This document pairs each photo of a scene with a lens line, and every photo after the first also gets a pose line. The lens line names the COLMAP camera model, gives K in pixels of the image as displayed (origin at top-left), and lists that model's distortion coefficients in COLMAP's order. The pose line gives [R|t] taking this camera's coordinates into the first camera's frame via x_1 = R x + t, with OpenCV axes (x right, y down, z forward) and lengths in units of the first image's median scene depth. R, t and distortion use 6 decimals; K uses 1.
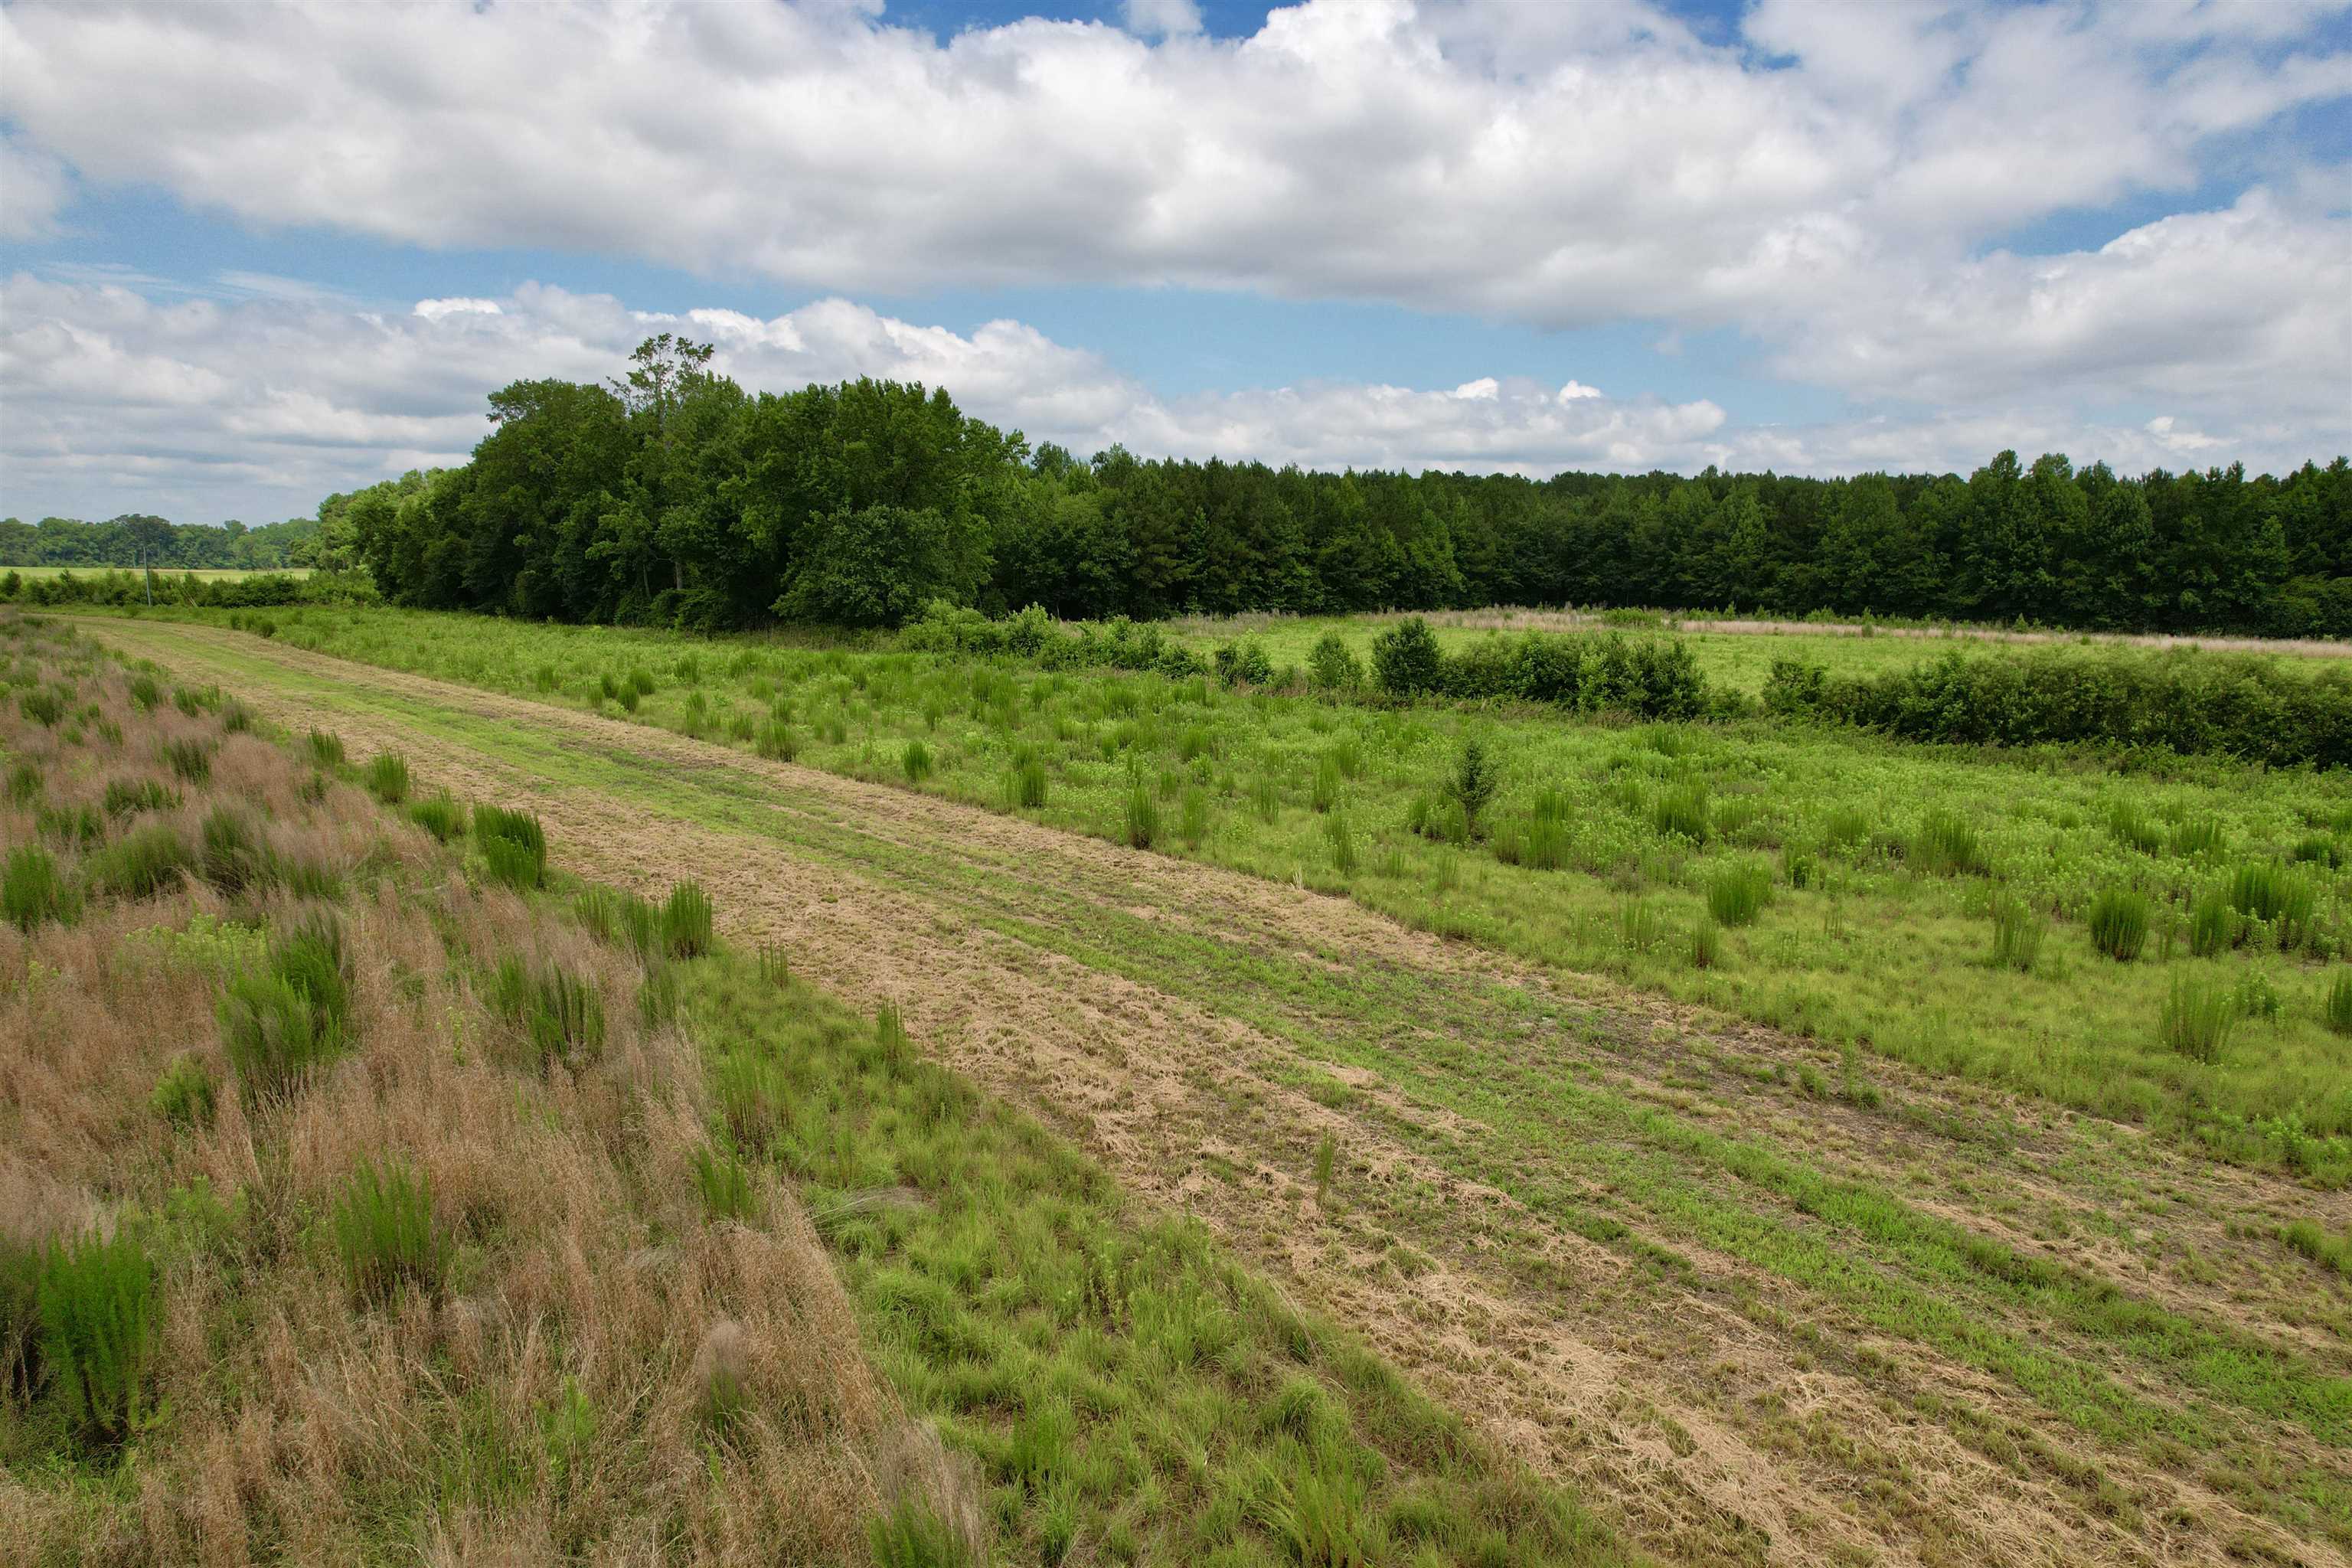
lens RADIAL K [[1502.5, 0, 1186.1], [0, 1502.5, 695.7], [0, 0, 1]] dist [-0.073359, 0.062607]
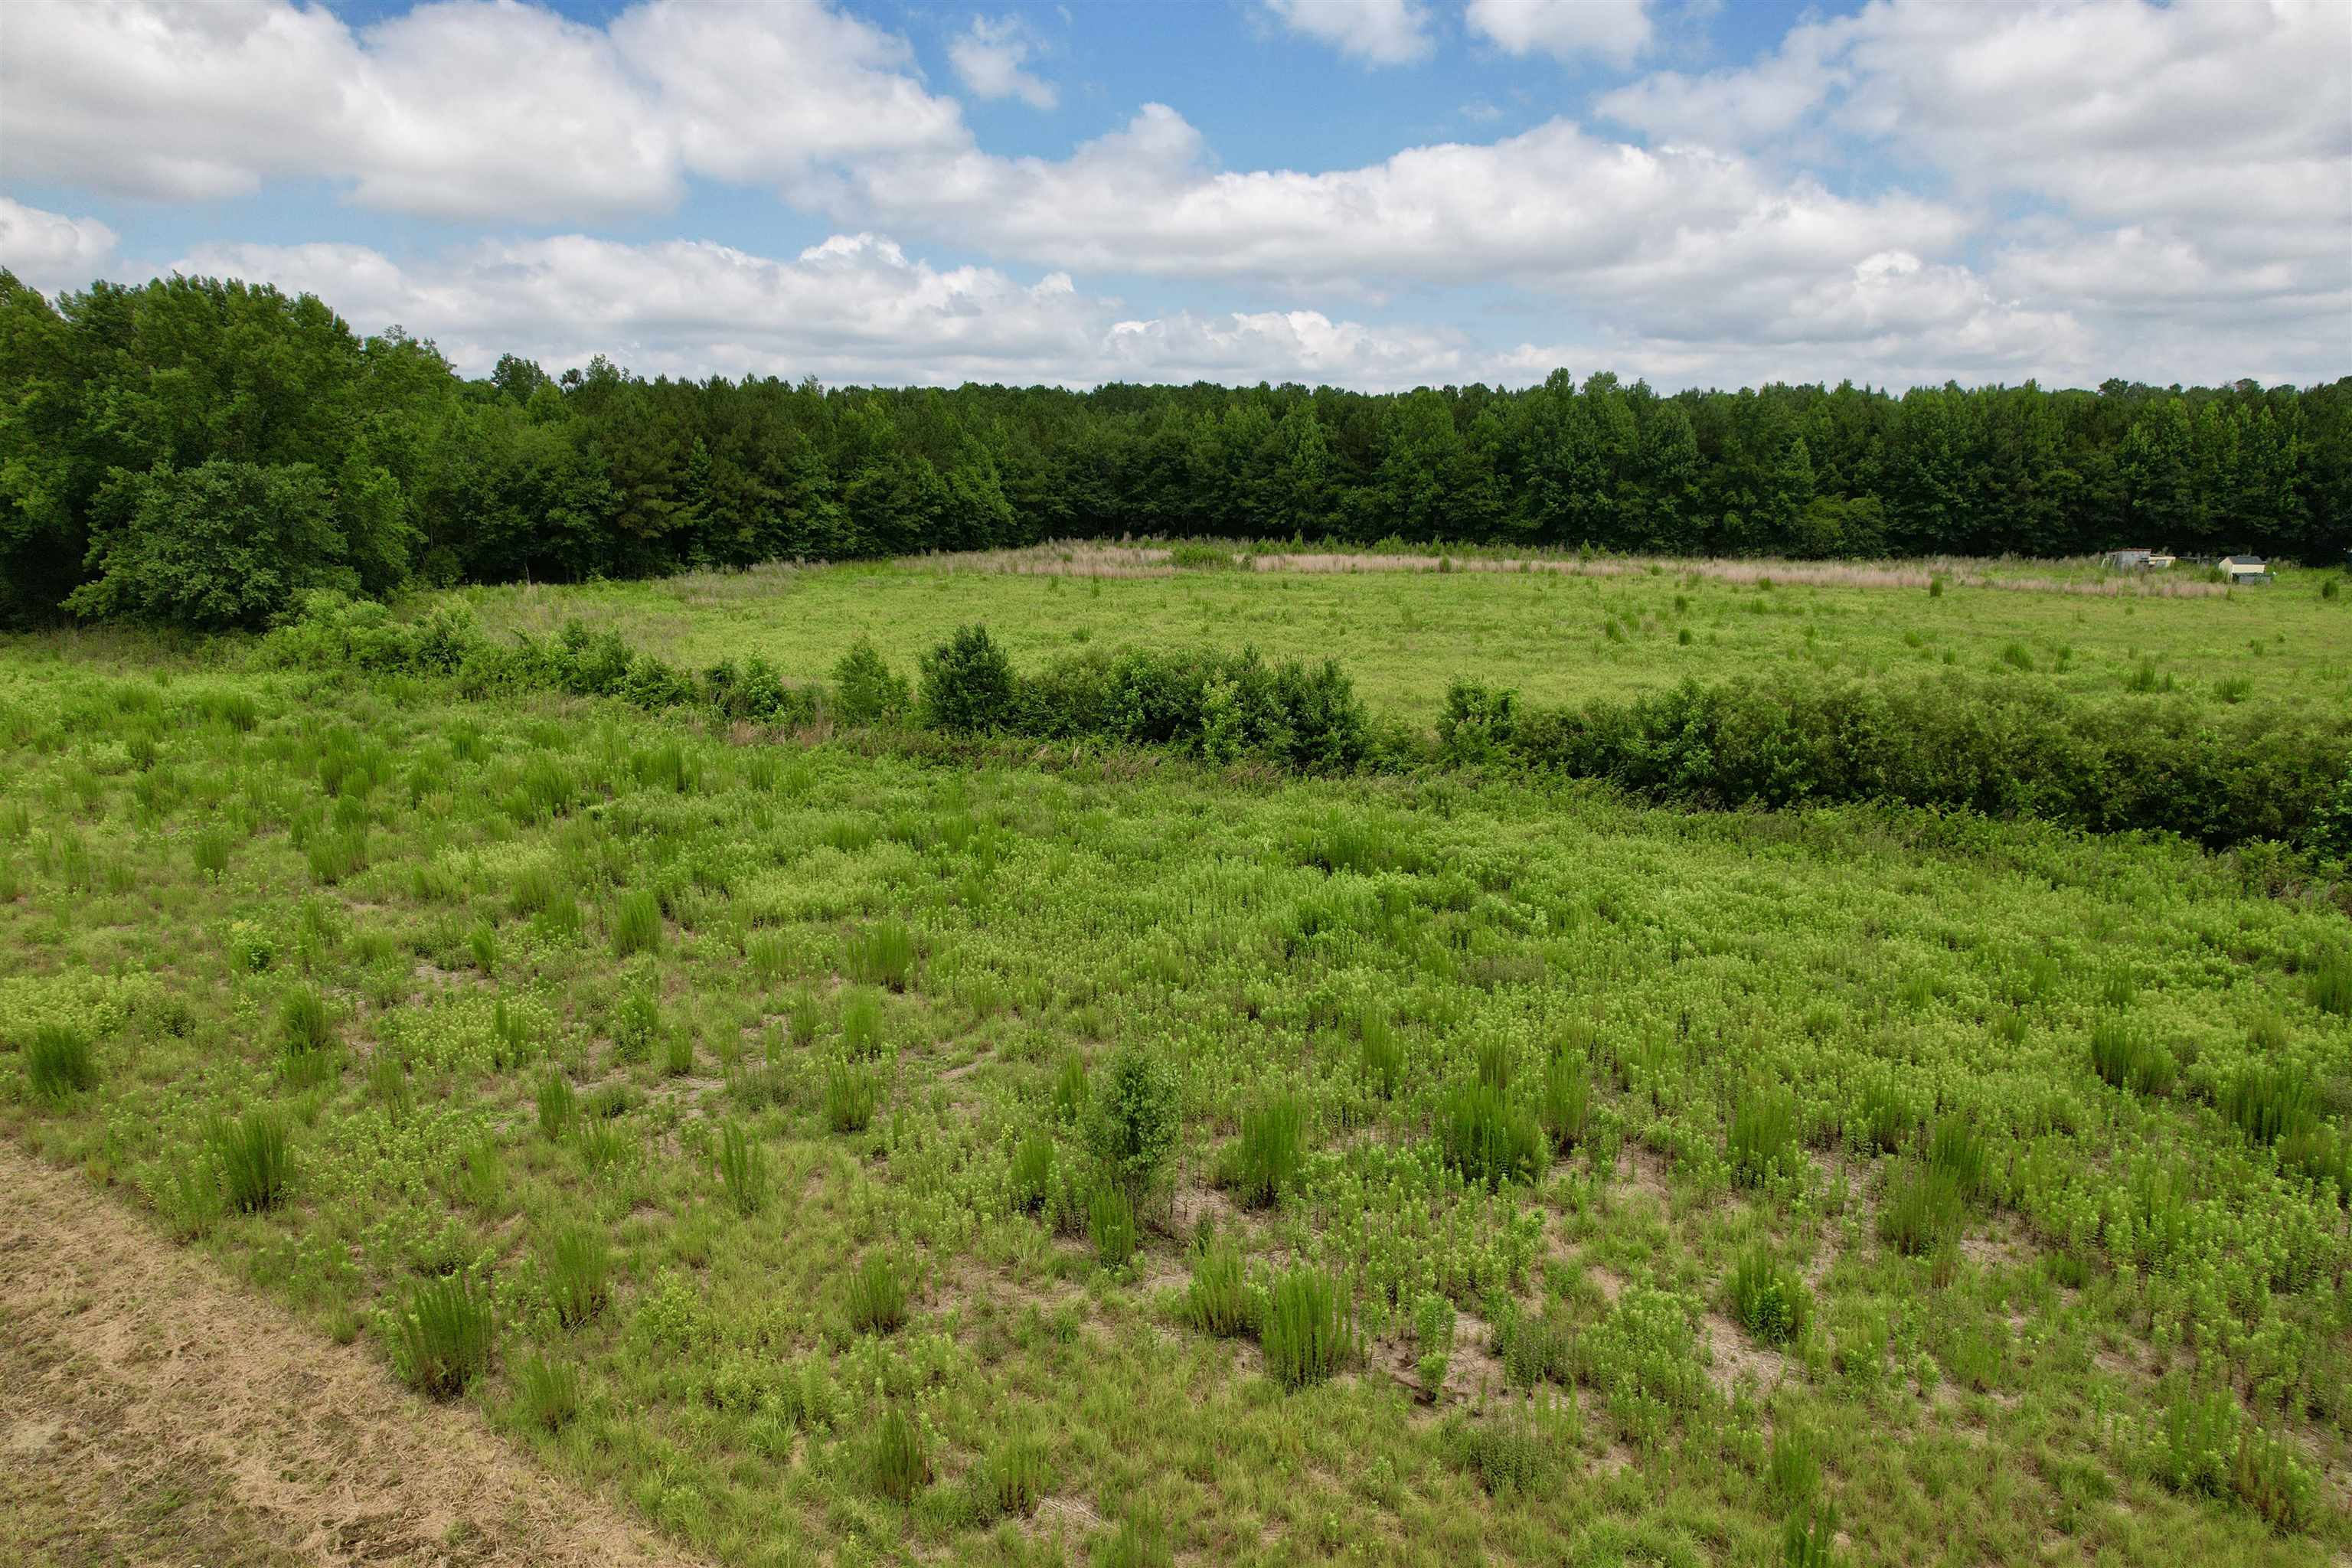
lens RADIAL K [[1502.5, 0, 1196.1], [0, 1502.5, 739.9], [0, 0, 1]] dist [-0.073359, 0.062607]
pose [[0.952190, -0.068678, 0.297687, 0.015171], [0.040898, 0.994289, 0.098572, -0.029866], [-0.302757, -0.081684, 0.949561, 0.120117]]
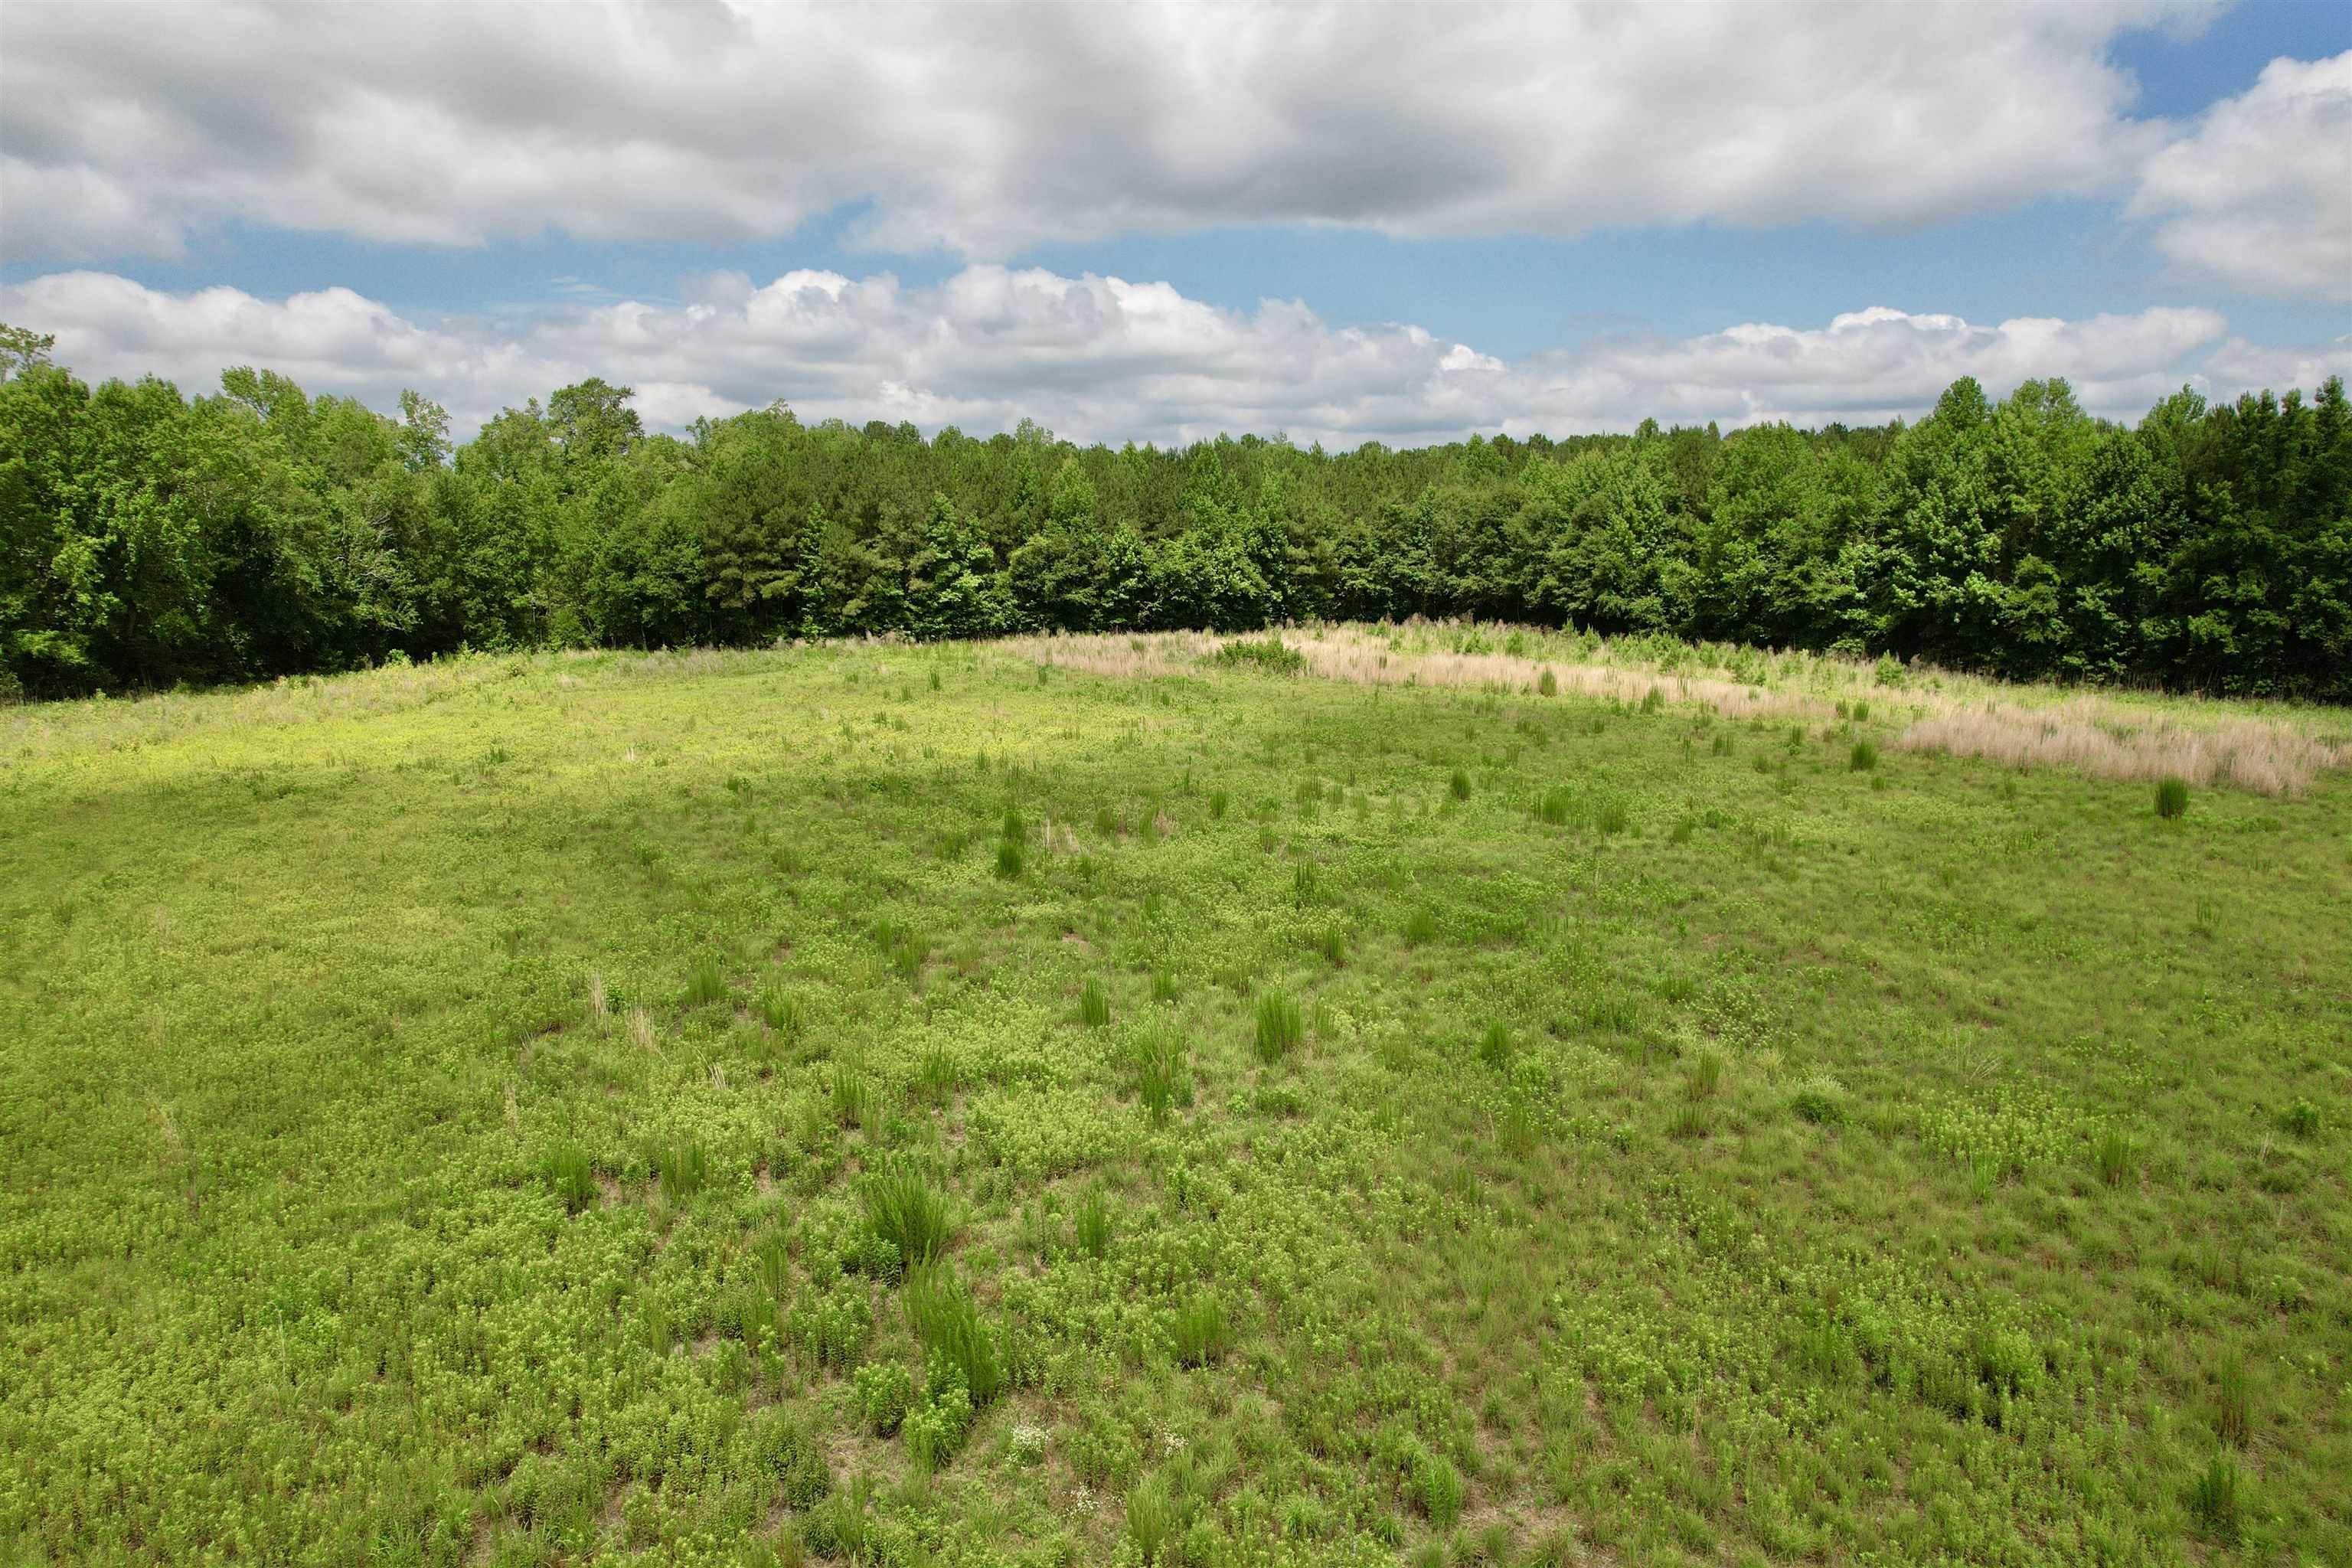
lens RADIAL K [[1502.5, 0, 1169.2], [0, 1502.5, 784.2], [0, 0, 1]] dist [-0.073359, 0.062607]
pose [[0.955476, 0.032030, -0.293326, 0.437931], [-0.009756, 0.996977, 0.077088, -0.042713], [0.294909, -0.070794, 0.952899, 0.315714]]
